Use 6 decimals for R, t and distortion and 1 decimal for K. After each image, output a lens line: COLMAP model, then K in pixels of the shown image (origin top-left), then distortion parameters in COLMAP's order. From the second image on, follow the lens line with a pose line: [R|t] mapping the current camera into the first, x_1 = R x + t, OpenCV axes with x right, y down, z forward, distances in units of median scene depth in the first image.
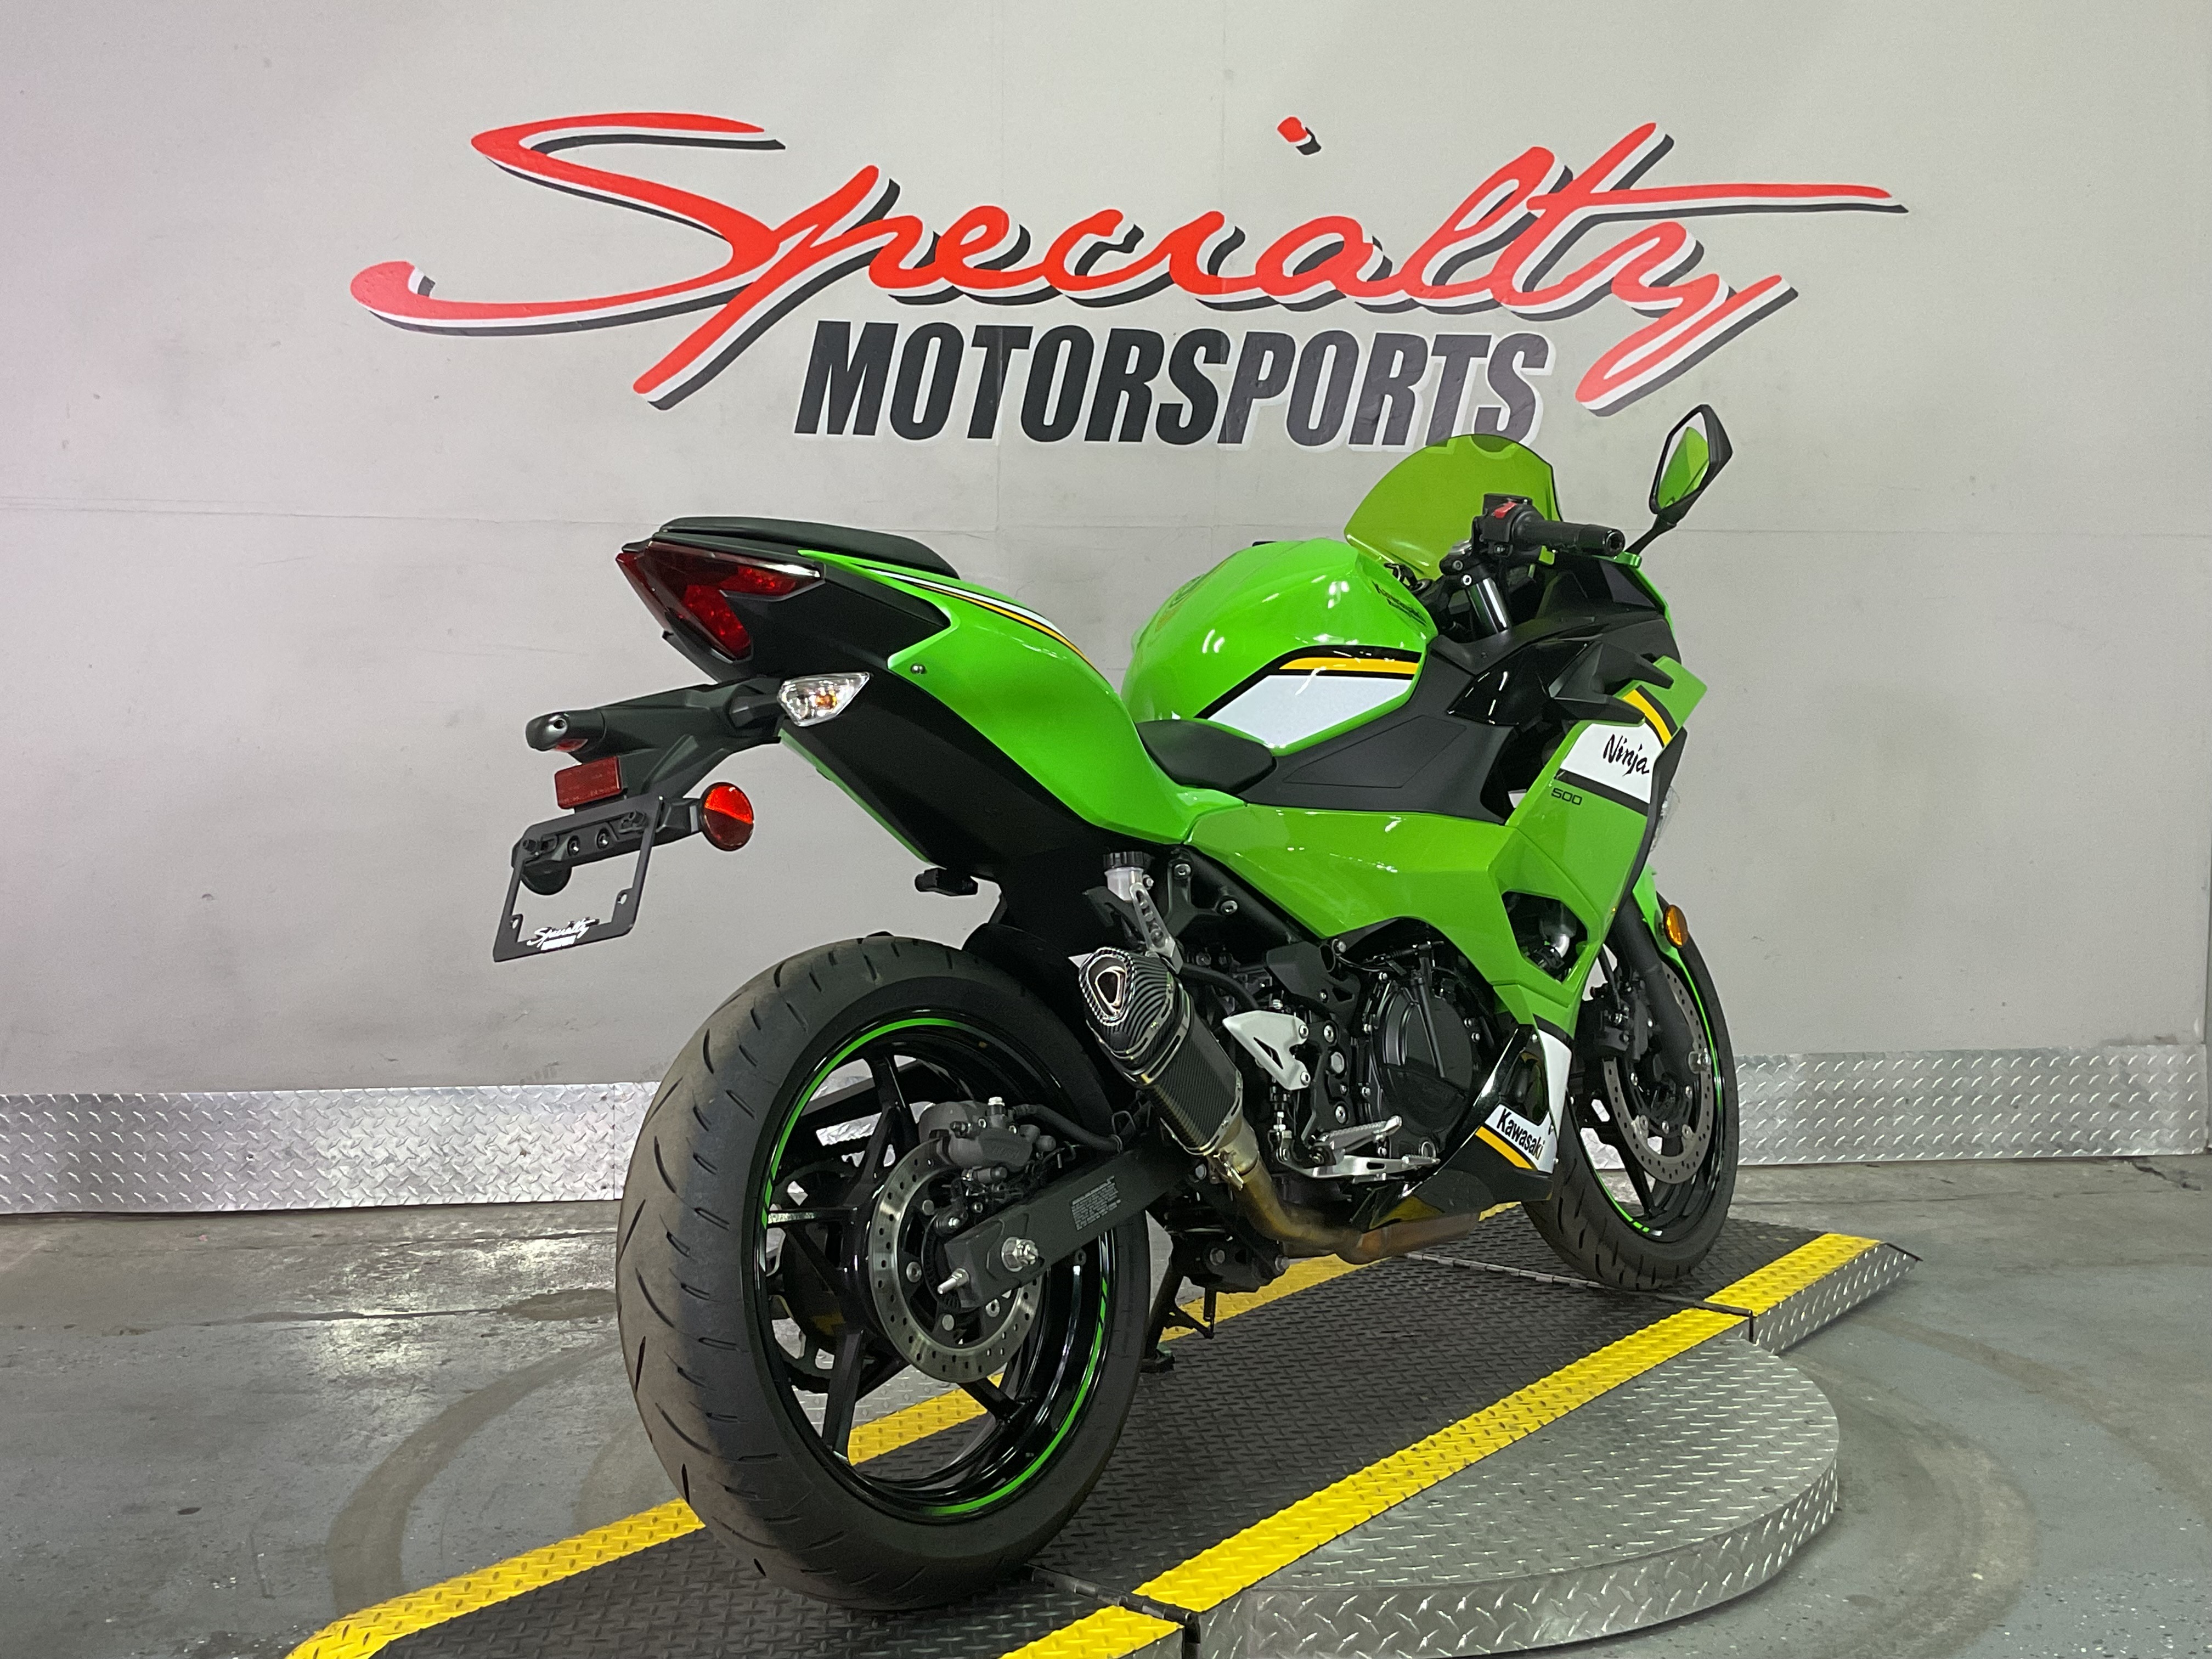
lens RADIAL K [[2410.9, 0, 1106.0], [0, 2410.9, 829.5], [0, 0, 1]] dist [0.145607, -0.319617]
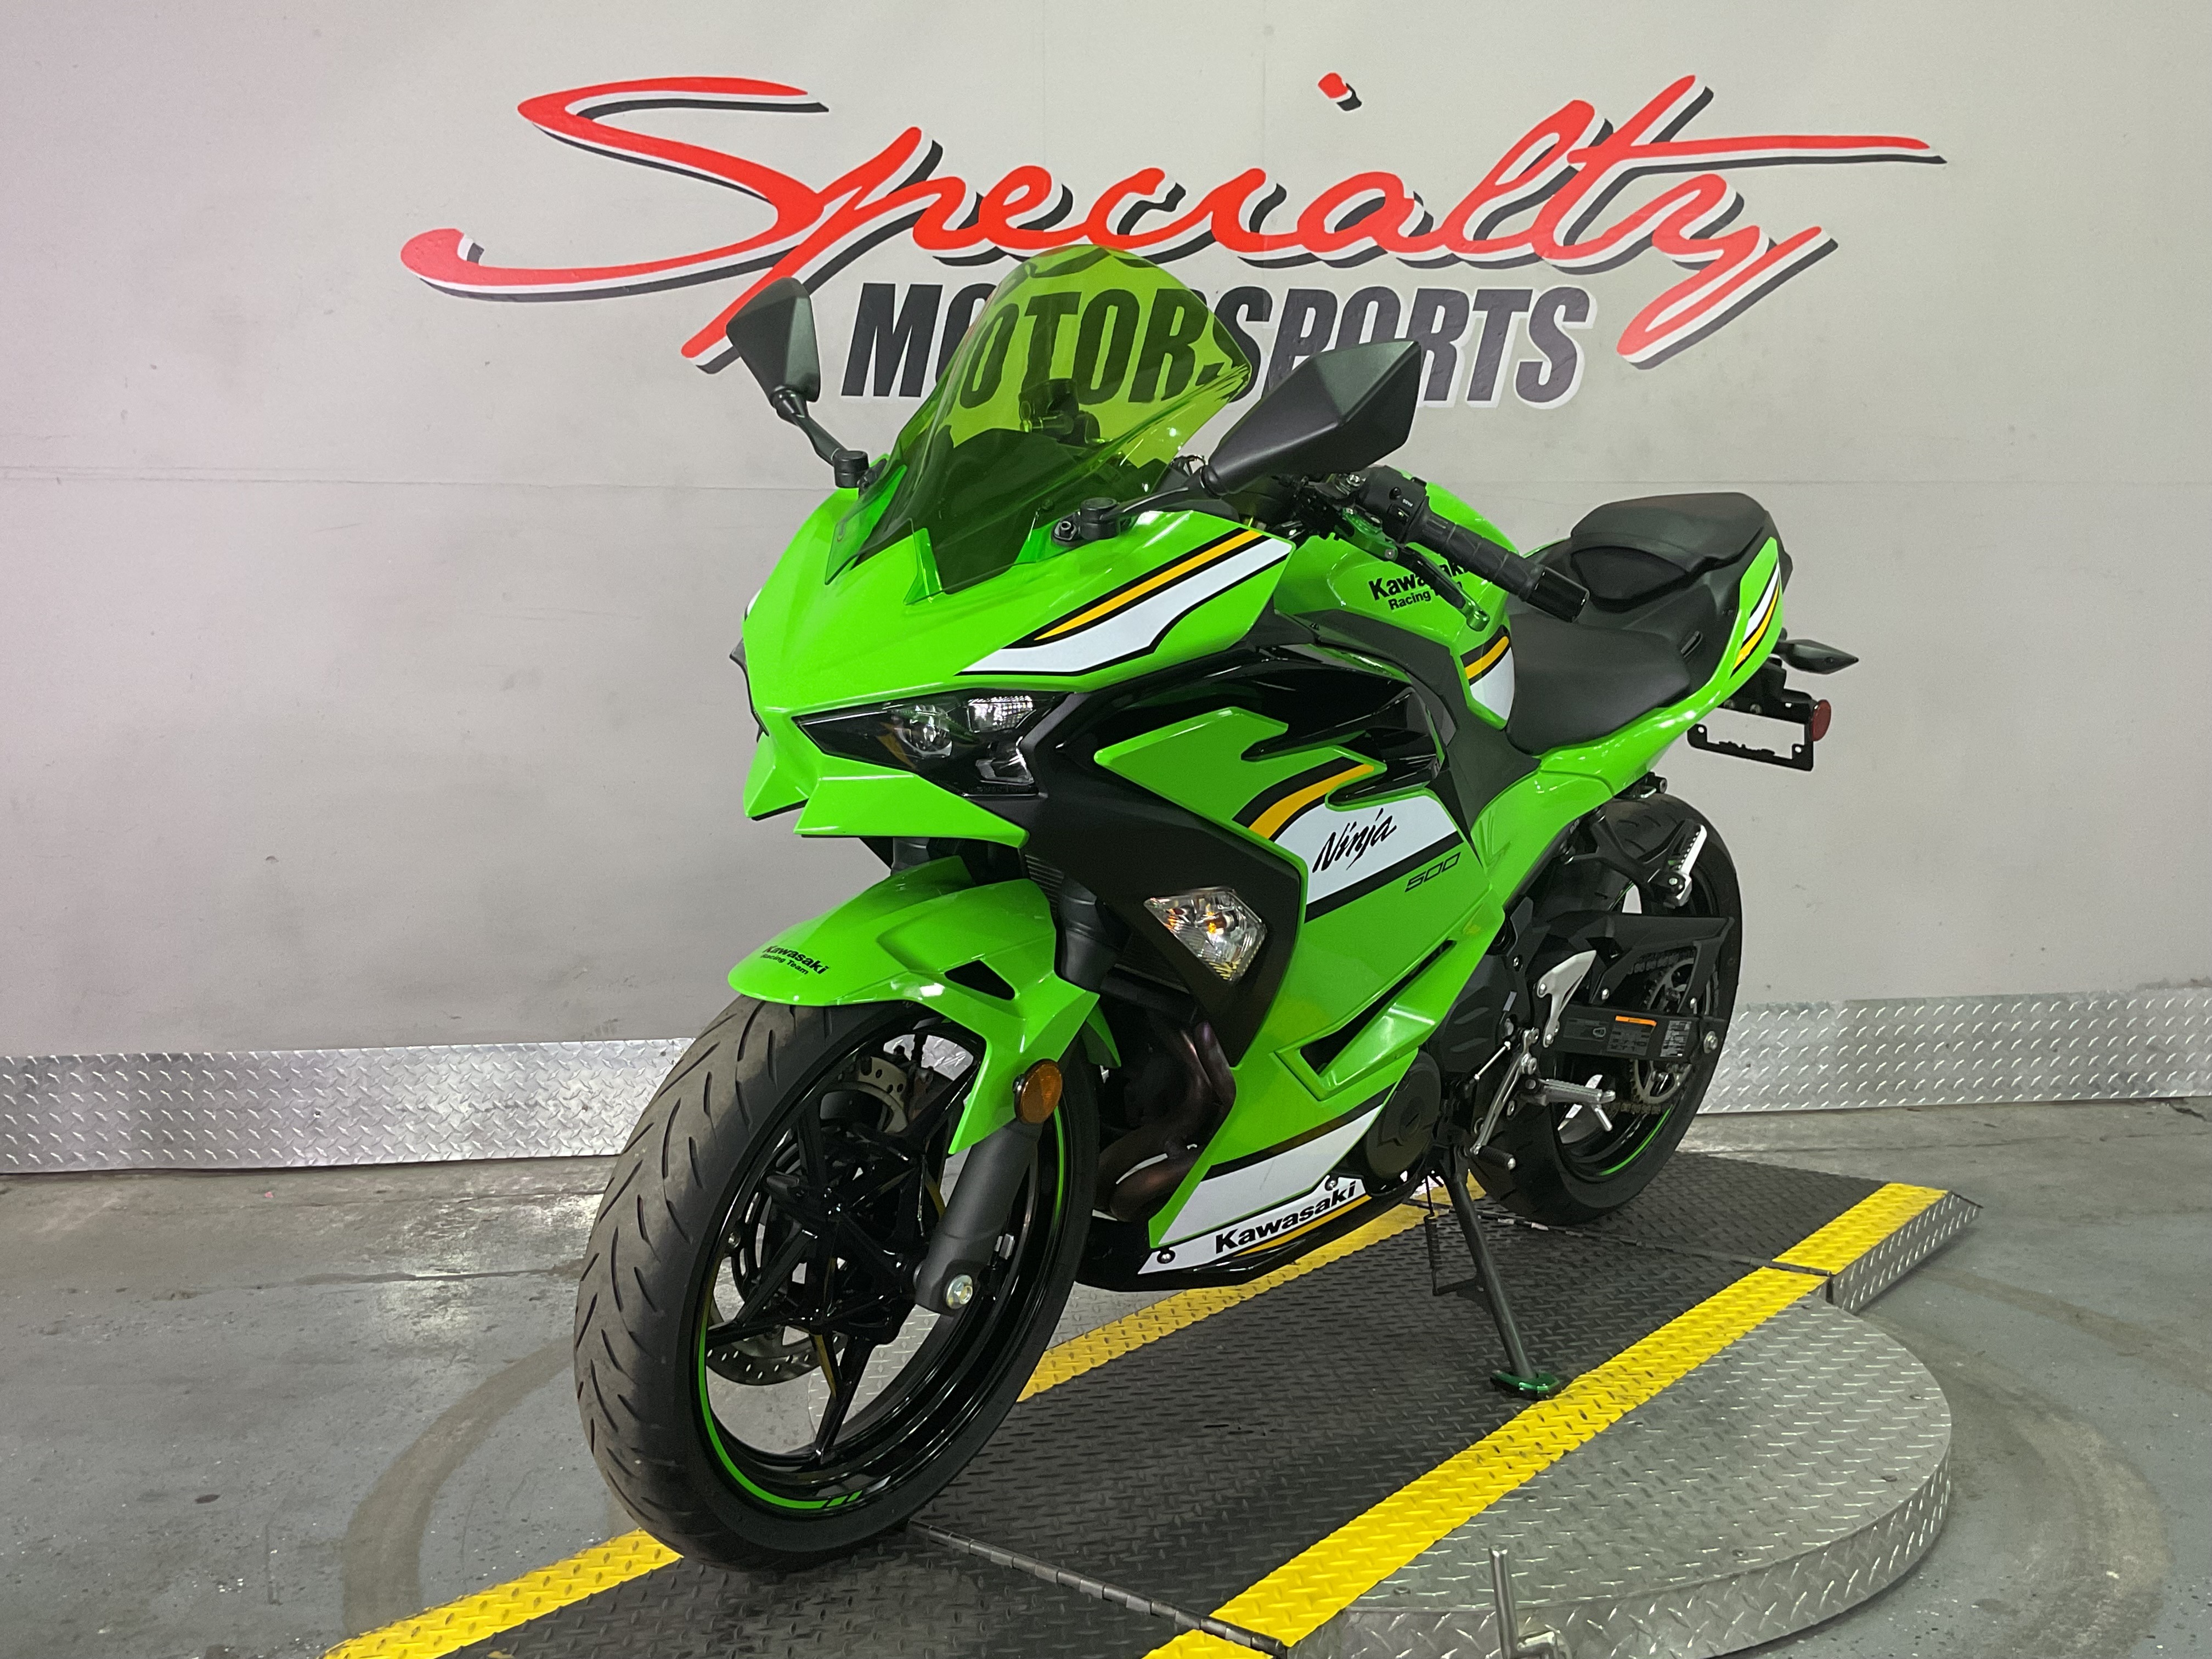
lens RADIAL K [[2131.7, 0, 1106.0], [0, 2131.7, 829.5], [0, 0, 1]] dist [0.142990, -0.318427]
pose [[0.999780, -0.009394, -0.018735, -0.003182], [0.009687, 0.999831, 0.015617, 0.004344], [0.018585, -0.015795, 0.999702, 0.104356]]
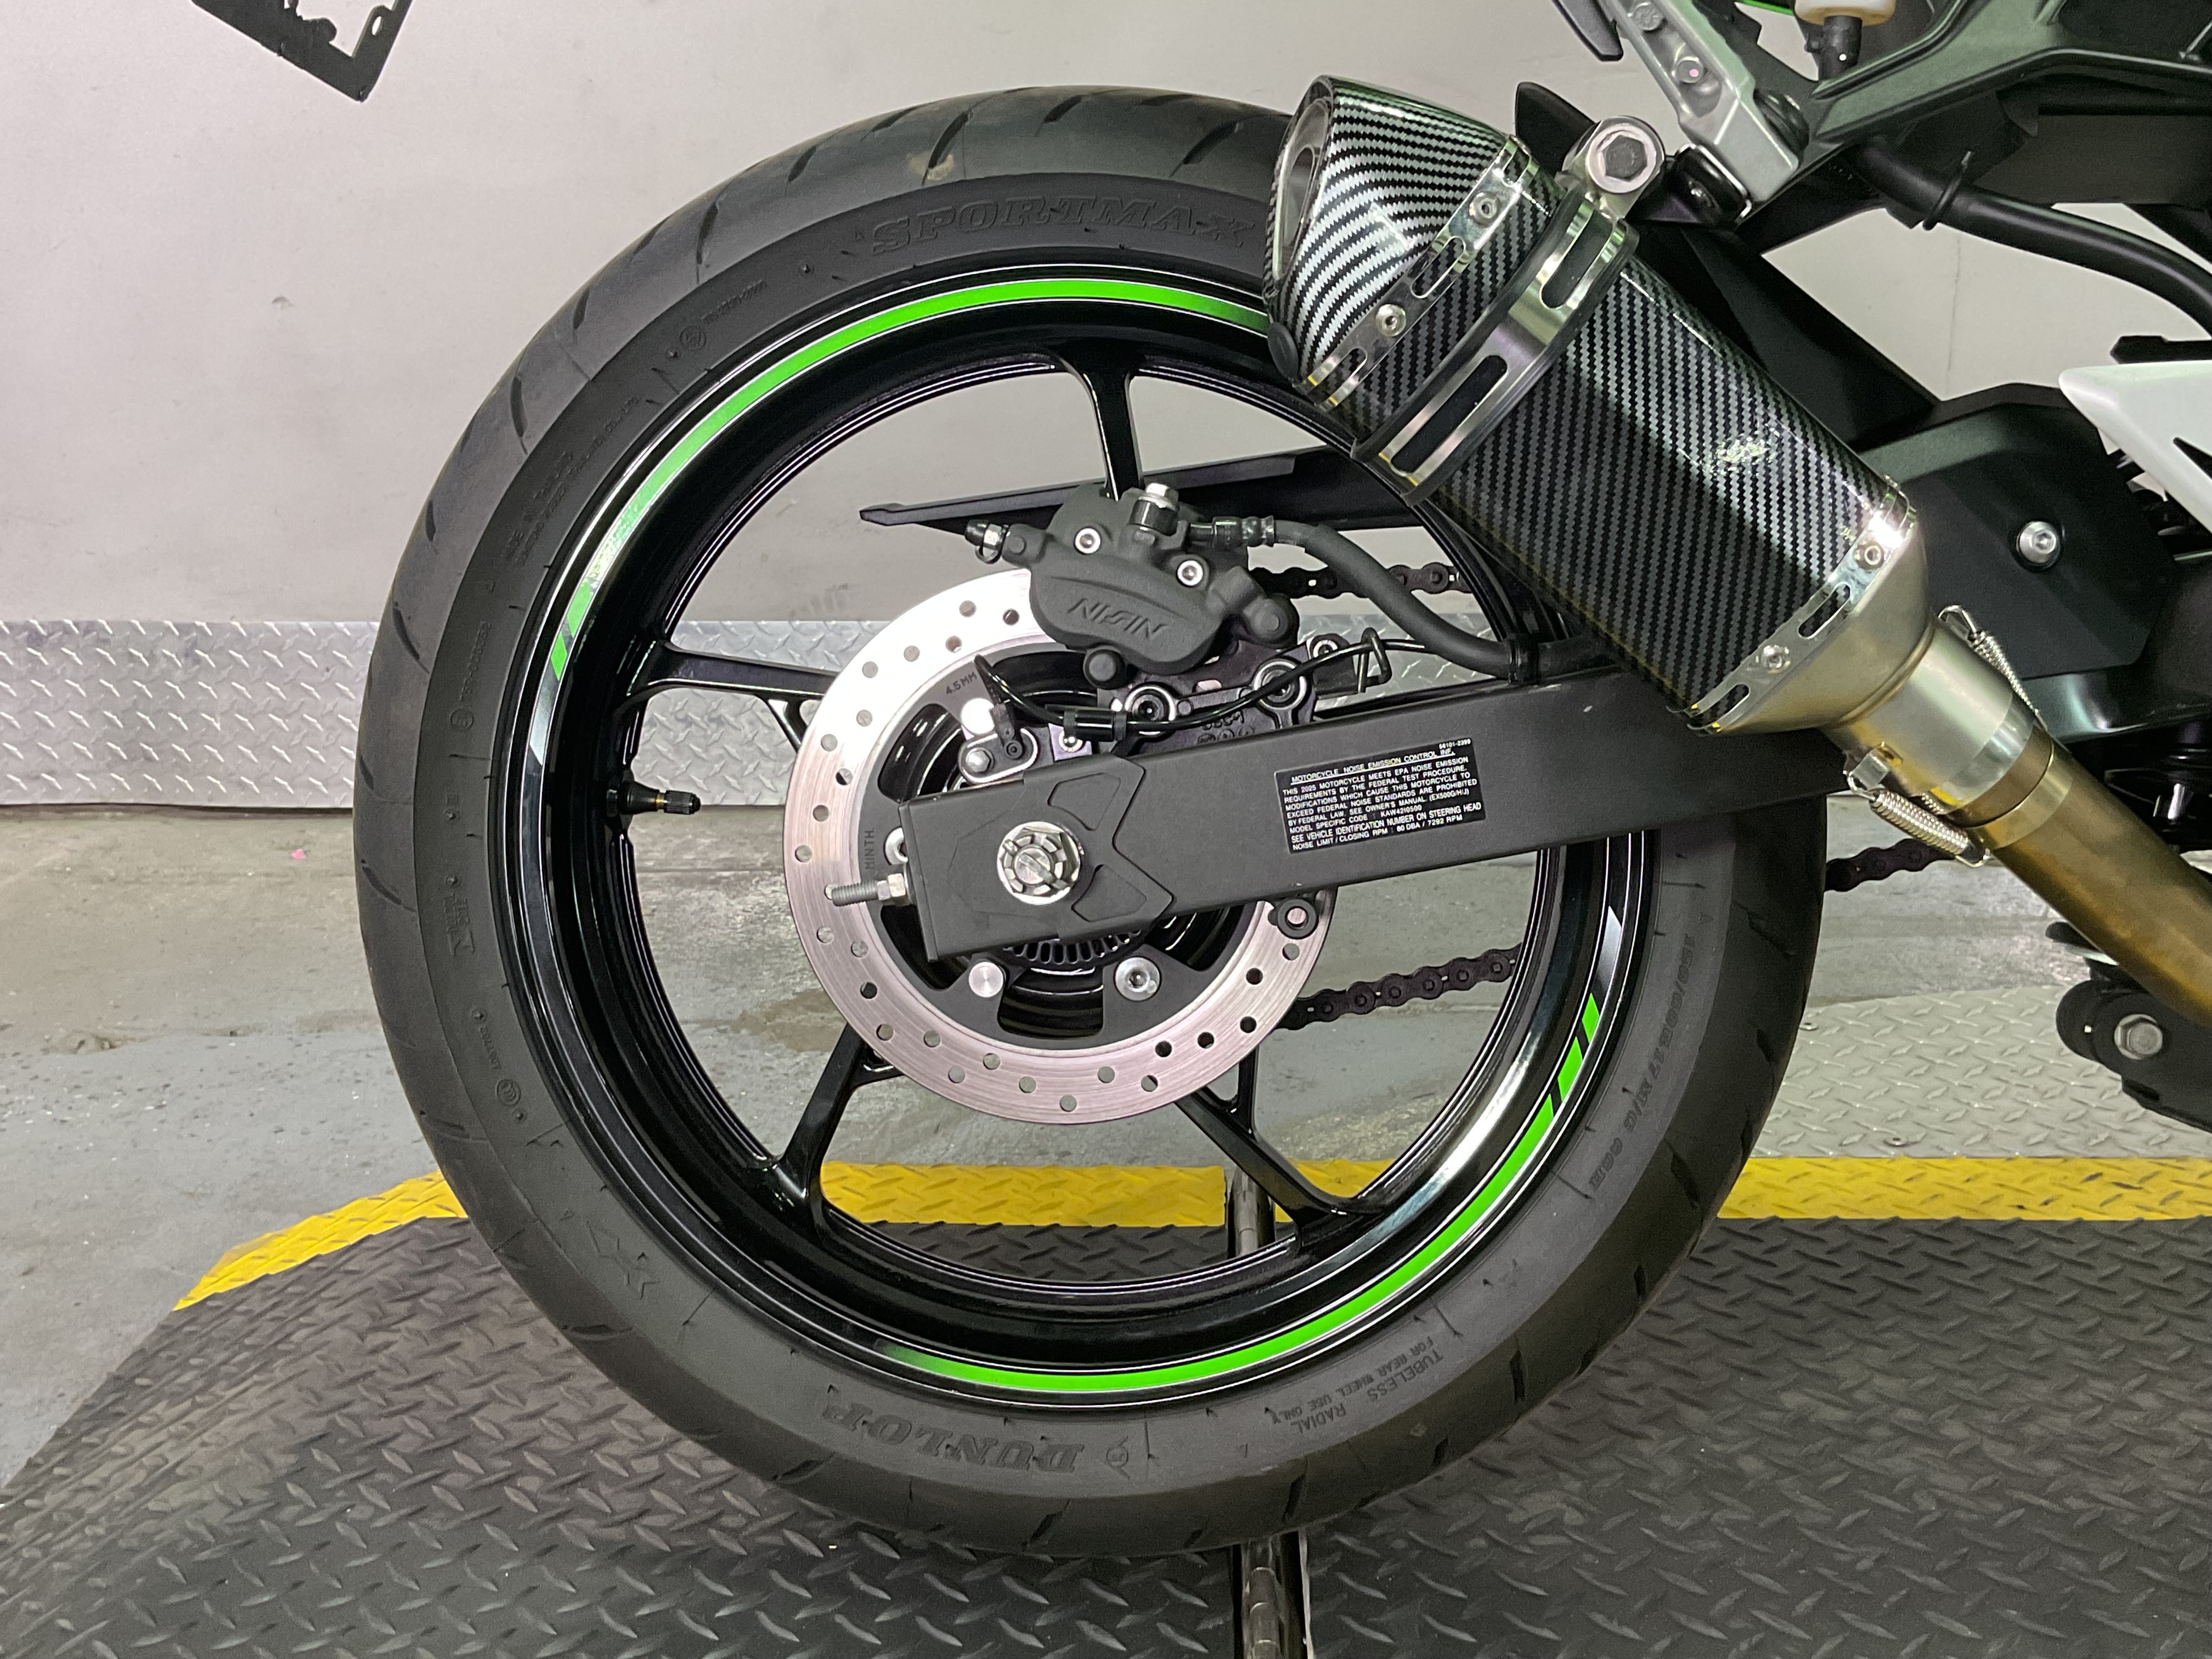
lens RADIAL K [[2334.8, 0, 1096.8], [0, 2334.8, 827.8], [0, 0, 1]] dist [0.142257, -0.319282]
pose [[0.990324, 0.024542, -0.136589, -0.079625], [0.001431, 0.982381, 0.186885, 0.045000], [0.138769, -0.185272, 0.972840, 0.415703]]
